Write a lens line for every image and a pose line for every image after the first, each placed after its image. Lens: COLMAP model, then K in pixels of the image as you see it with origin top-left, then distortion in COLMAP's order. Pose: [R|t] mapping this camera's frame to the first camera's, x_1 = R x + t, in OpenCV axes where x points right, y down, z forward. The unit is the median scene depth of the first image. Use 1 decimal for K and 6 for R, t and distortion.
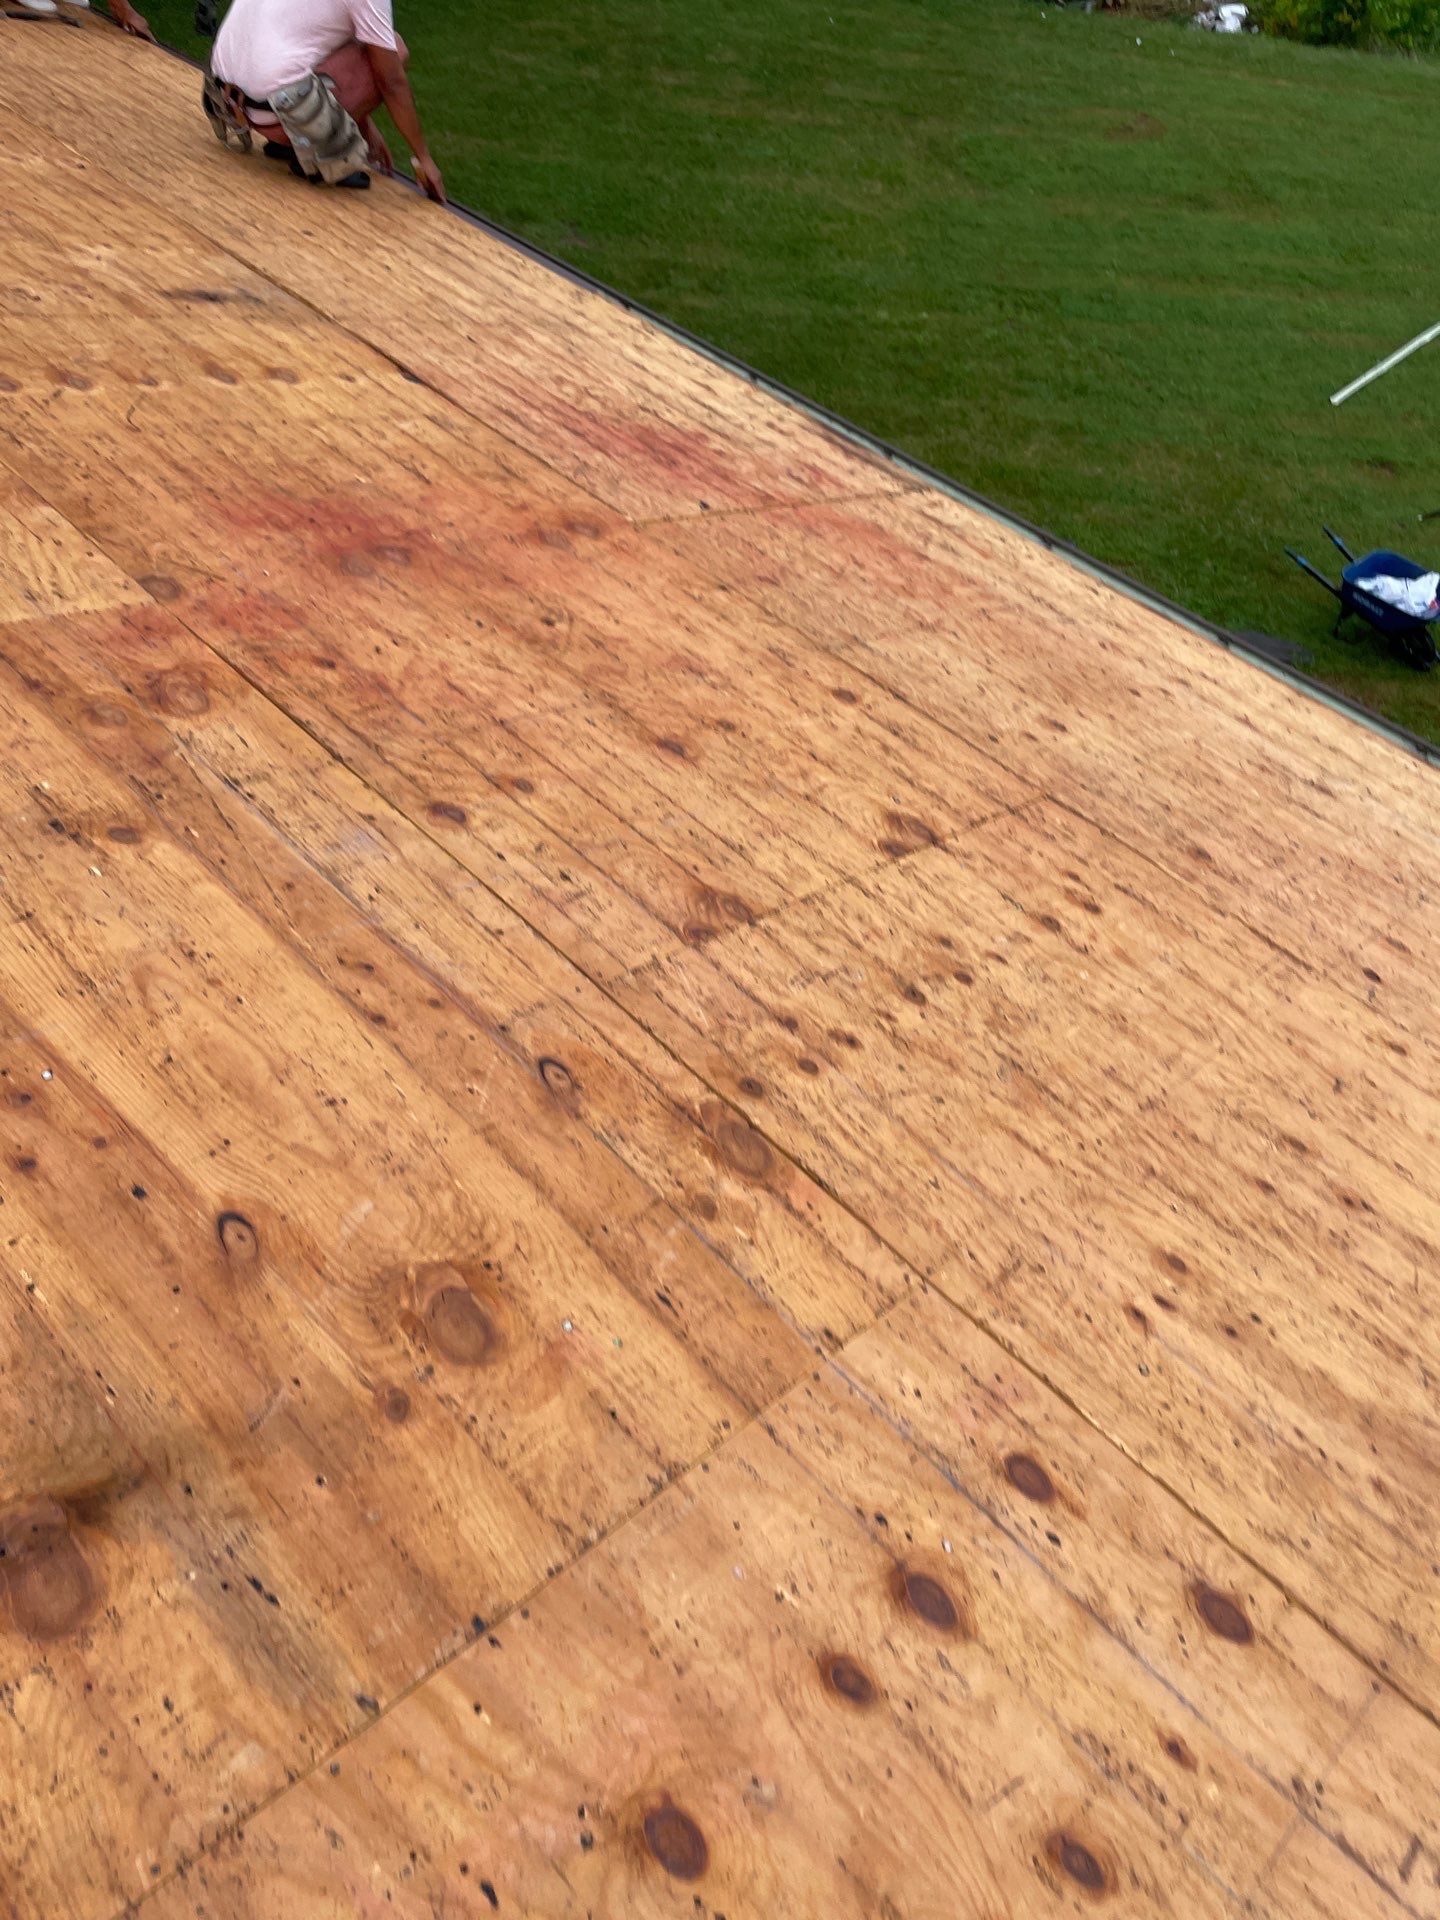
lens RADIAL K [[1606.7, 0, 775.2], [0, 1606.7, 963.0], [0, 0, 1]] dist [0.113239, -0.171974]
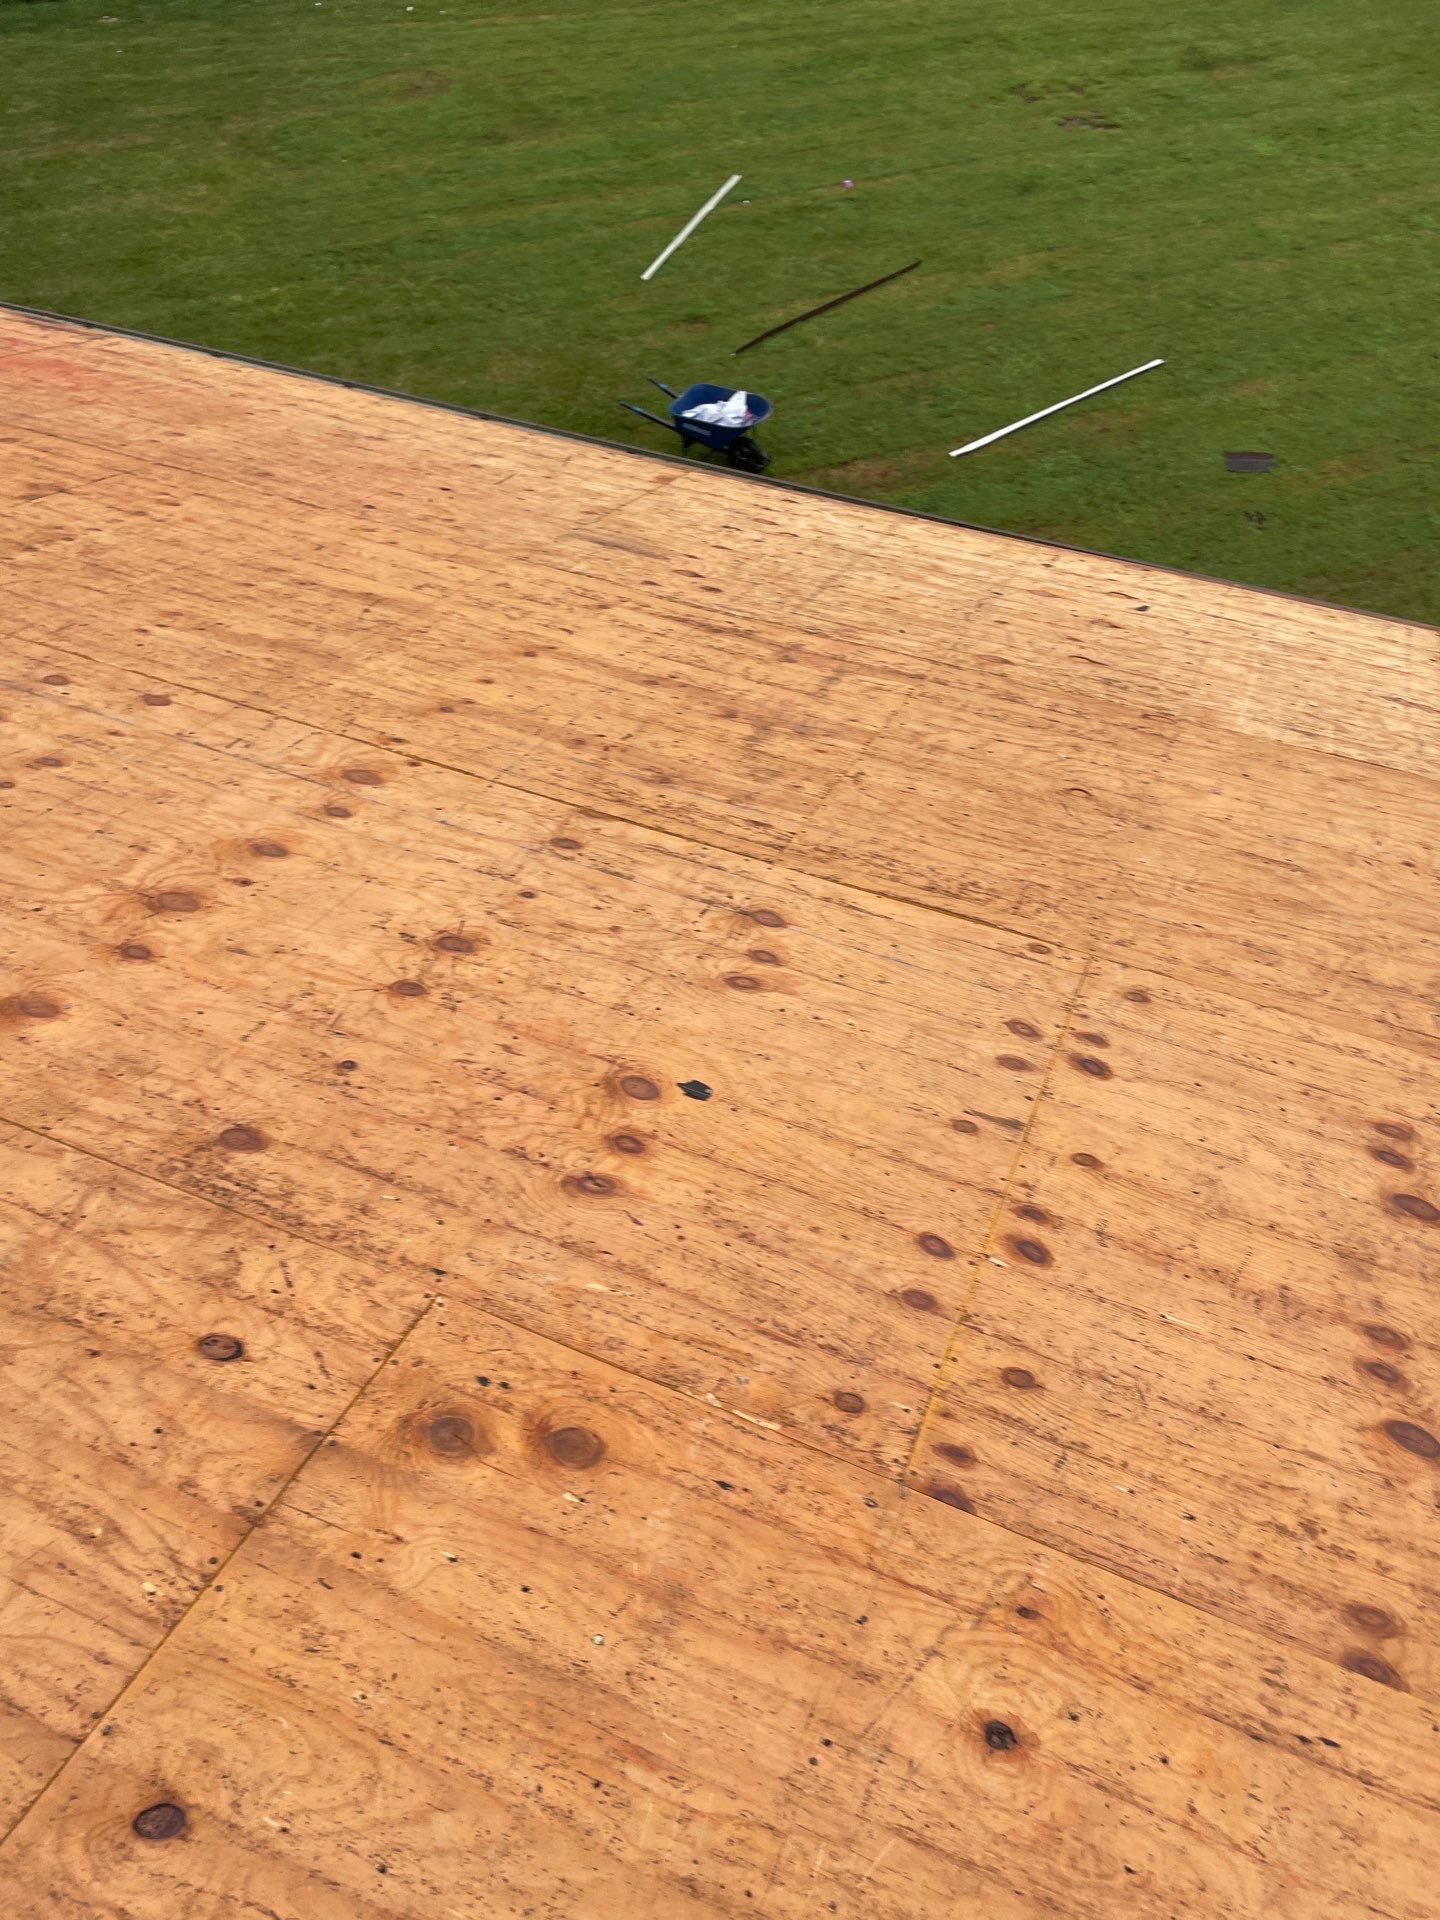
lens RADIAL K [[1519.2, 0, 721.8], [0, 1519.2, 928.0], [0, 0, 1]] dist [0.135403, -0.177695]
pose [[0.927340, -0.322482, 0.189859, 0.033707], [0.319876, 0.946386, 0.045079, 0.057895], [-0.194218, 0.018927, 0.980776, -0.075025]]
